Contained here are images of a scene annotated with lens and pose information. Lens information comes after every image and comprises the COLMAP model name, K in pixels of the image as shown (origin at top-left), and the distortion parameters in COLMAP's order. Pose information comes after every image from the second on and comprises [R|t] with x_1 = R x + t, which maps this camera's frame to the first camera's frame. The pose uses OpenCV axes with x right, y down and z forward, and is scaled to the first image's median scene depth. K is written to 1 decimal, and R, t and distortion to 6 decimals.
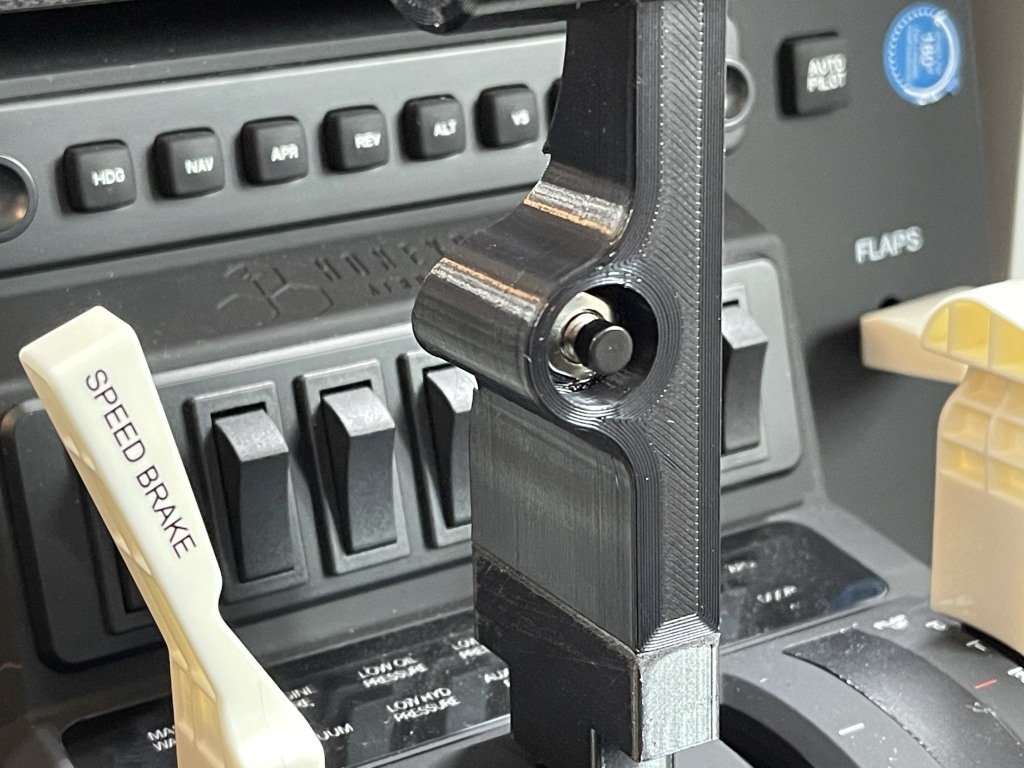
lens RADIAL K [[1994.3, 0, 514.6], [0, 1994.3, 388.2], [0, 0, 1]] dist [0.027626, 0.000000]
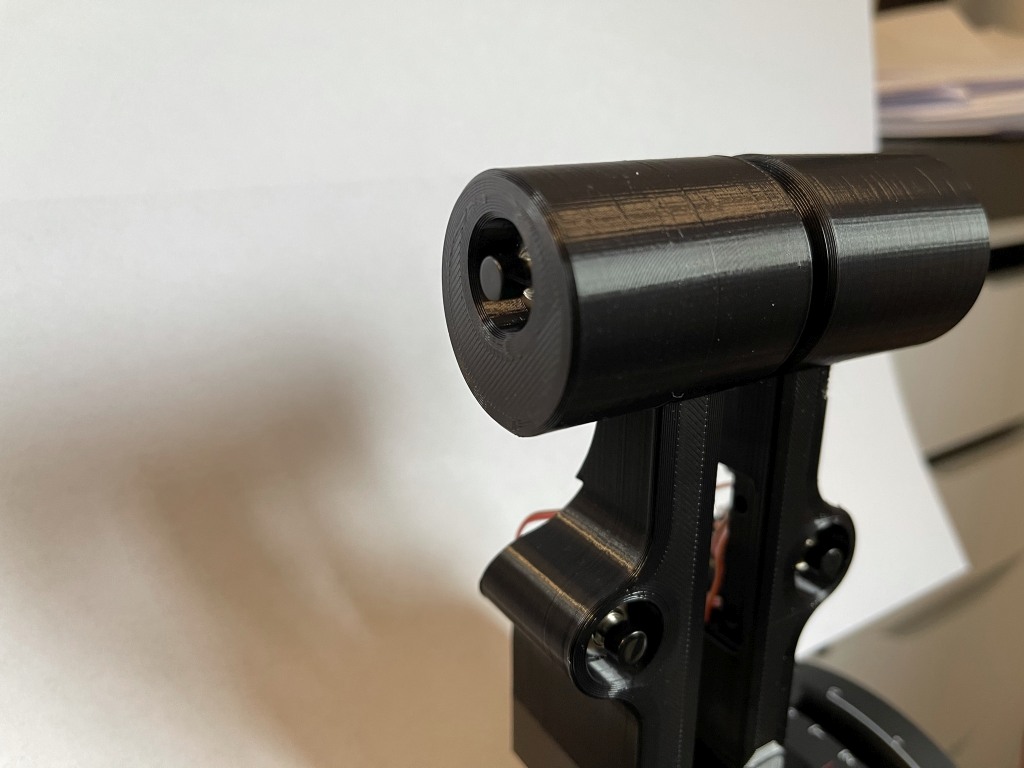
lens RADIAL K [[810.0, 0, 511.2], [0, 810.0, 385.6], [0, 0, 1]] dist [0.015034, -0.033464]
pose [[0.999855, 0.016701, -0.003297, -0.026603], [-0.016709, 0.999858, -0.002344, -0.152597], [0.003257, 0.002399, 0.999992, 0.345742]]
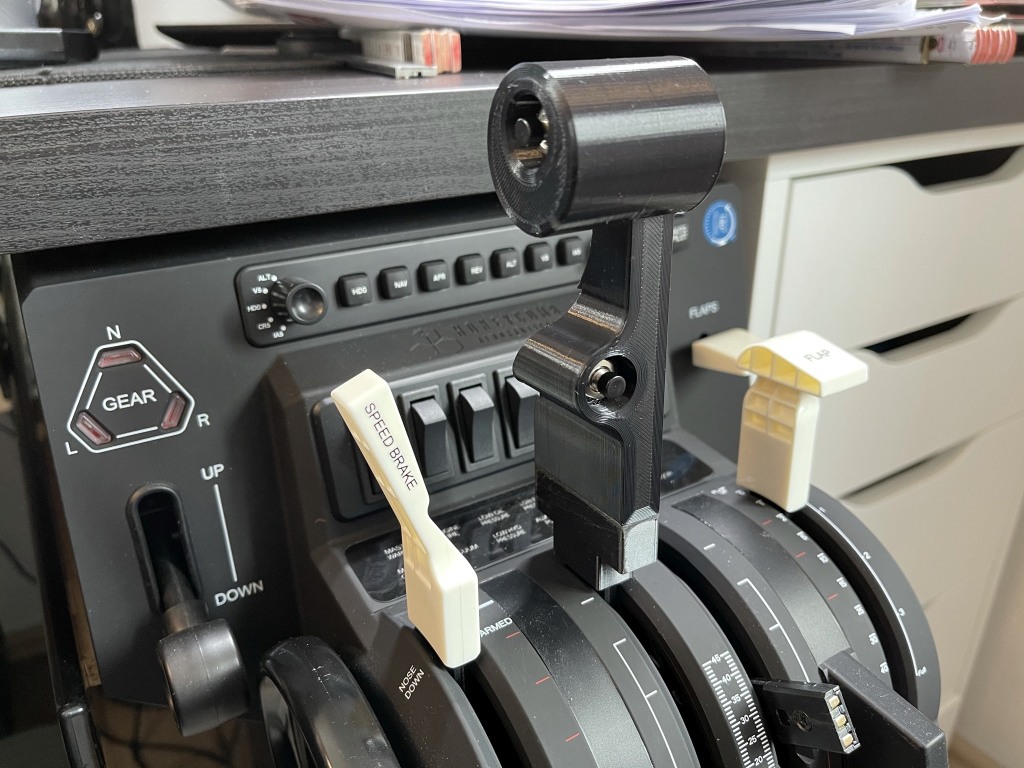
lens RADIAL K [[810.0, 0, 507.2], [0, 810.0, 387.6], [0, 0, 1]] dist [0.015034, -0.033464]
pose [[0.999868, -0.009223, 0.013363, -0.057781], [0.008410, 0.998180, 0.059717, -0.053267], [-0.013889, -0.059597, 0.998126, 0.123437]]
